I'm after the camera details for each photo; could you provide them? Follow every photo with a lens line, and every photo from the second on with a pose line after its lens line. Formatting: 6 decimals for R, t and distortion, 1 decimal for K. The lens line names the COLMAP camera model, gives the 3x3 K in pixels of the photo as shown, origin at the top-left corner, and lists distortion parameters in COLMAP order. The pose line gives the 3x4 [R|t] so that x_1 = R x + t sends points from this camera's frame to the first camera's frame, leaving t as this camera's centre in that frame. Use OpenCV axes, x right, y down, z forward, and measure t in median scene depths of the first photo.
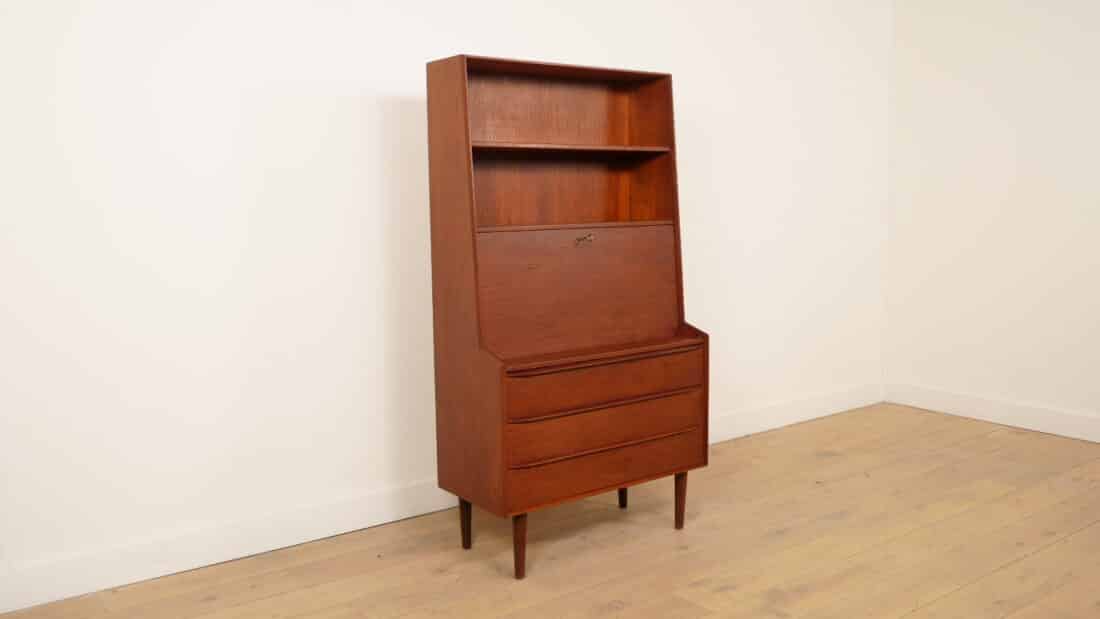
lens RADIAL K [[930.4, 0, 550.0], [0, 930.4, 309.5], [0, 0, 1]] dist [-0.004413, -0.008307]
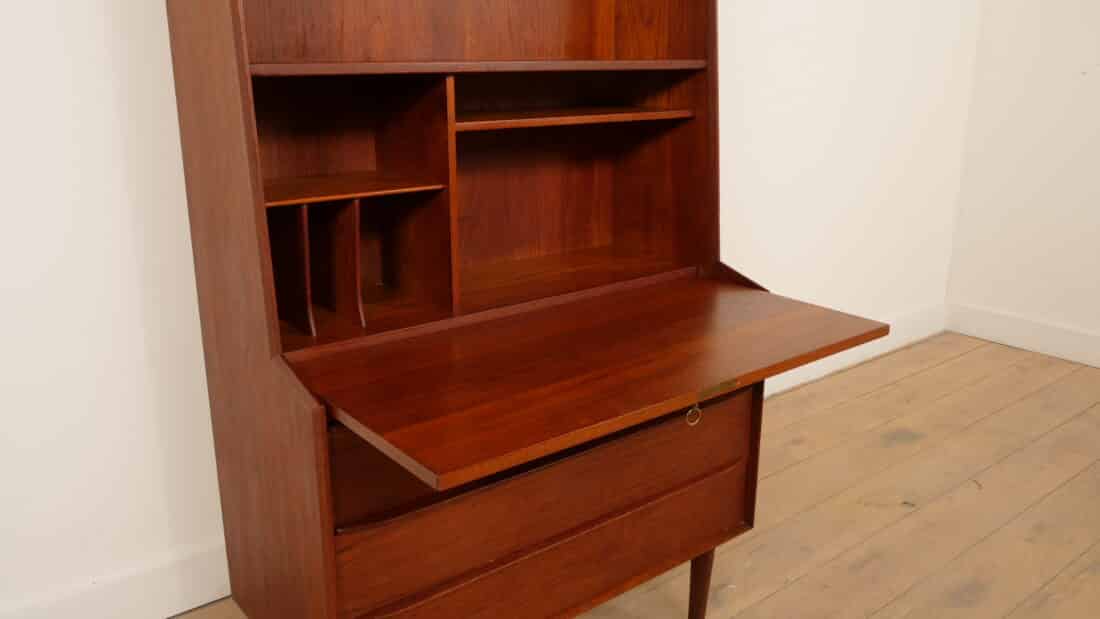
lens RADIAL K [[895.3, 0, 550.0], [0, 895.3, 309.5], [0, 0, 1]] dist [-0.003889, -0.000377]
pose [[0.999062, -0.000730, 0.043285, 0.028119], [-0.005986, 0.987923, 0.154832, -0.037062], [-0.042875, -0.154946, 0.986992, 0.493577]]
